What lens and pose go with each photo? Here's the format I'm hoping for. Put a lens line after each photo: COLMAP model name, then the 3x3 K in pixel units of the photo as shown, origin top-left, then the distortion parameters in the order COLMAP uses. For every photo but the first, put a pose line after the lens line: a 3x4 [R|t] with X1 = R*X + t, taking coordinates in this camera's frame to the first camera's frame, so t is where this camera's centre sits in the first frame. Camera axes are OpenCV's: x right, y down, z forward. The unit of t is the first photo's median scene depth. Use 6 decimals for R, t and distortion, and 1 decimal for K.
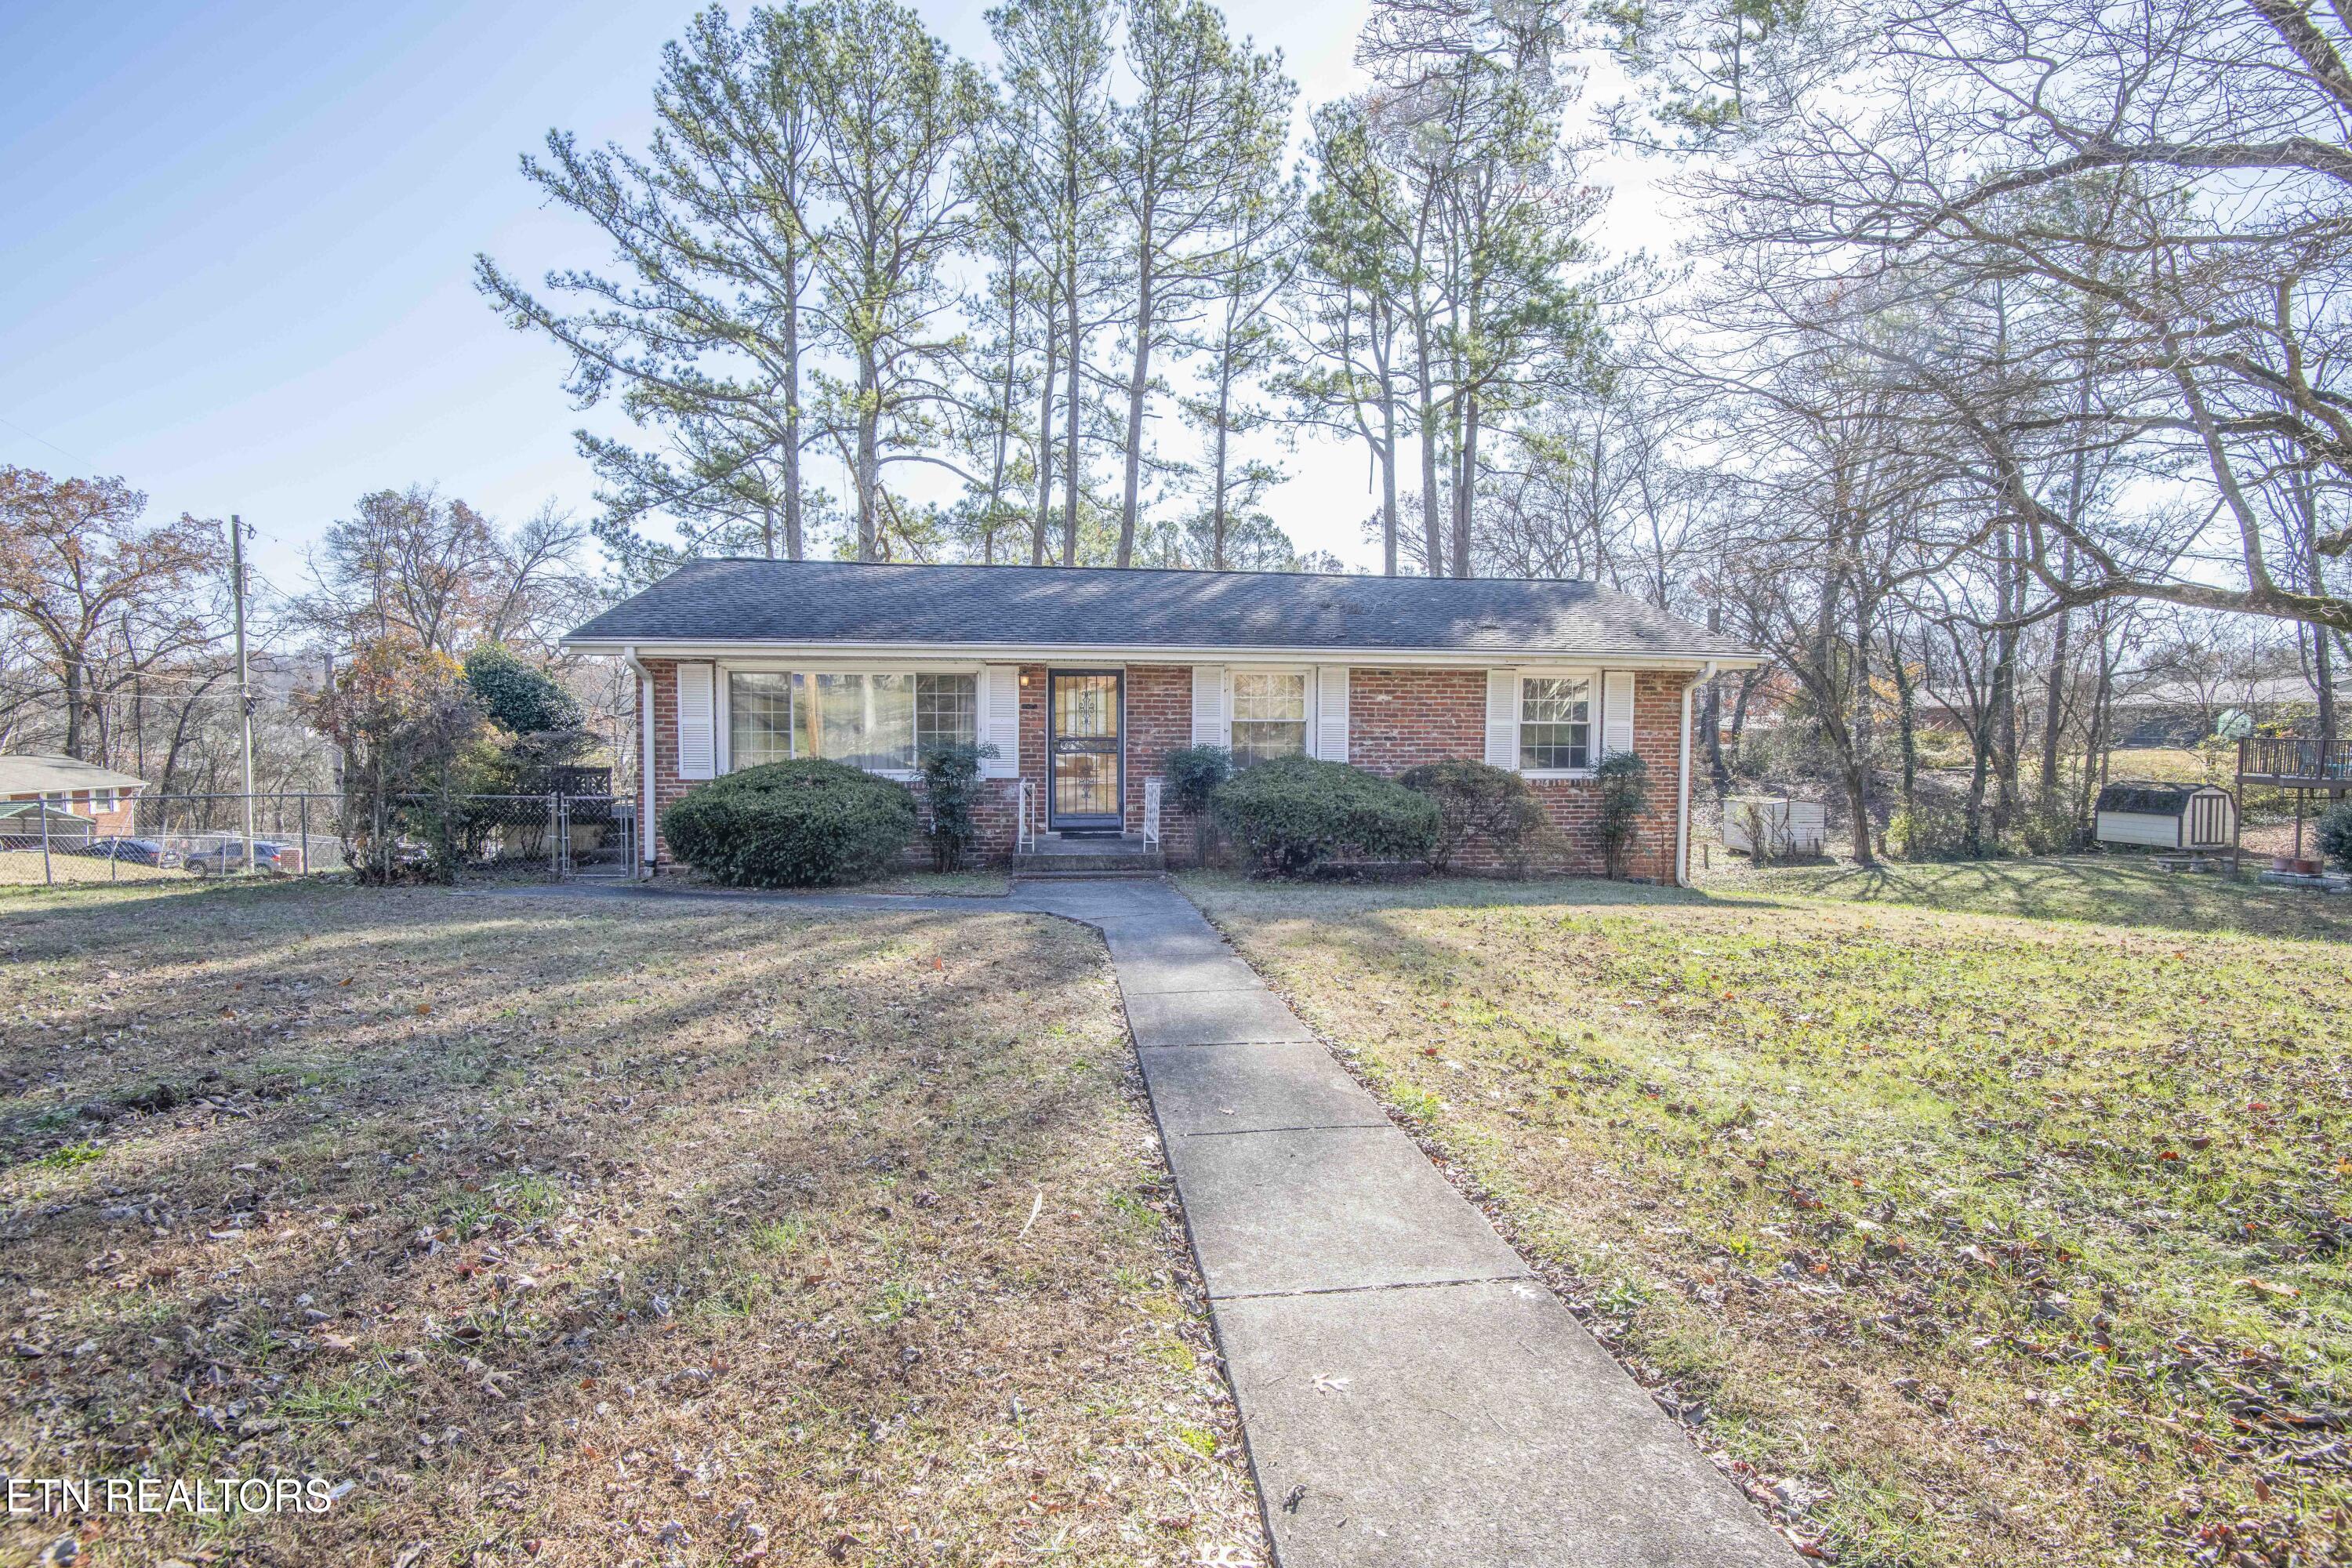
lens RADIAL K [[1078.0, 0, 1176.0], [0, 1078.0, 784.0], [0, 0, 1]] dist [-0.033982, -0.000156]
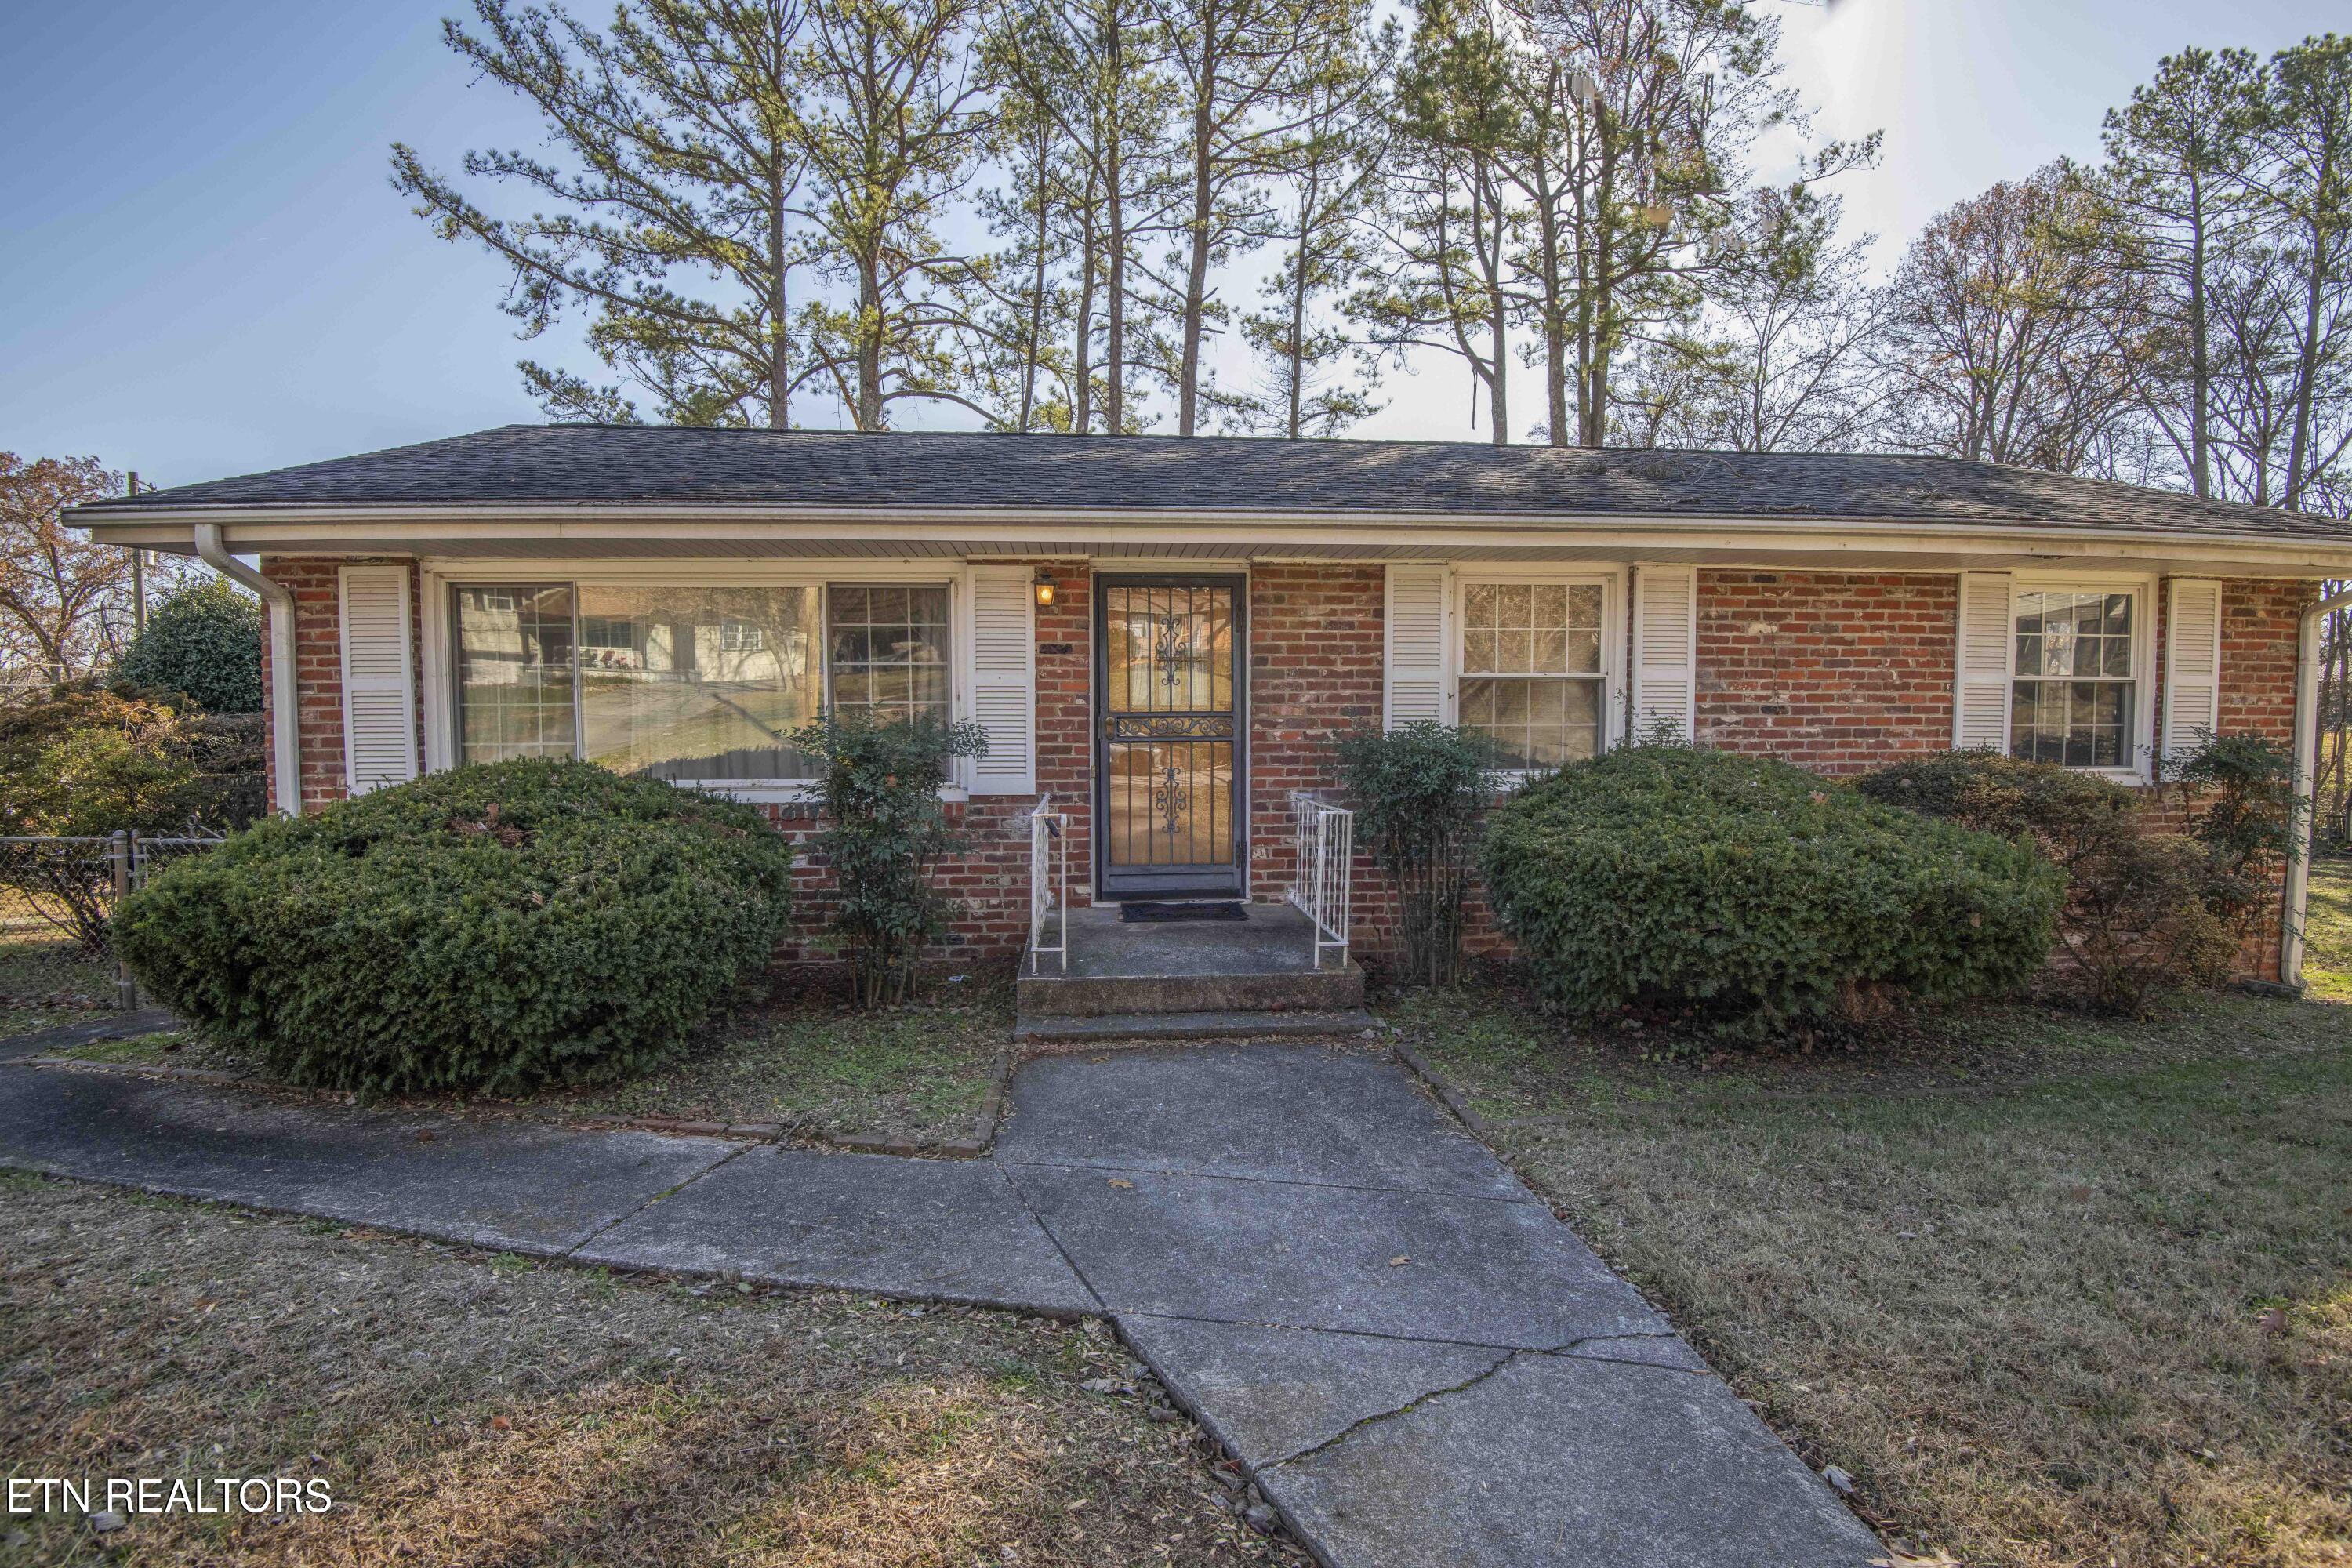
lens RADIAL K [[1078.0, 0, 1176.0], [0, 1078.0, 784.0], [0, 0, 1]] dist [-0.033982, -0.000156]
pose [[0.999341, -0.005627, -0.035870, -0.022085], [0.005927, 0.999948, 0.008254, -0.004832], [0.035822, -0.008461, 0.999322, 0.176064]]
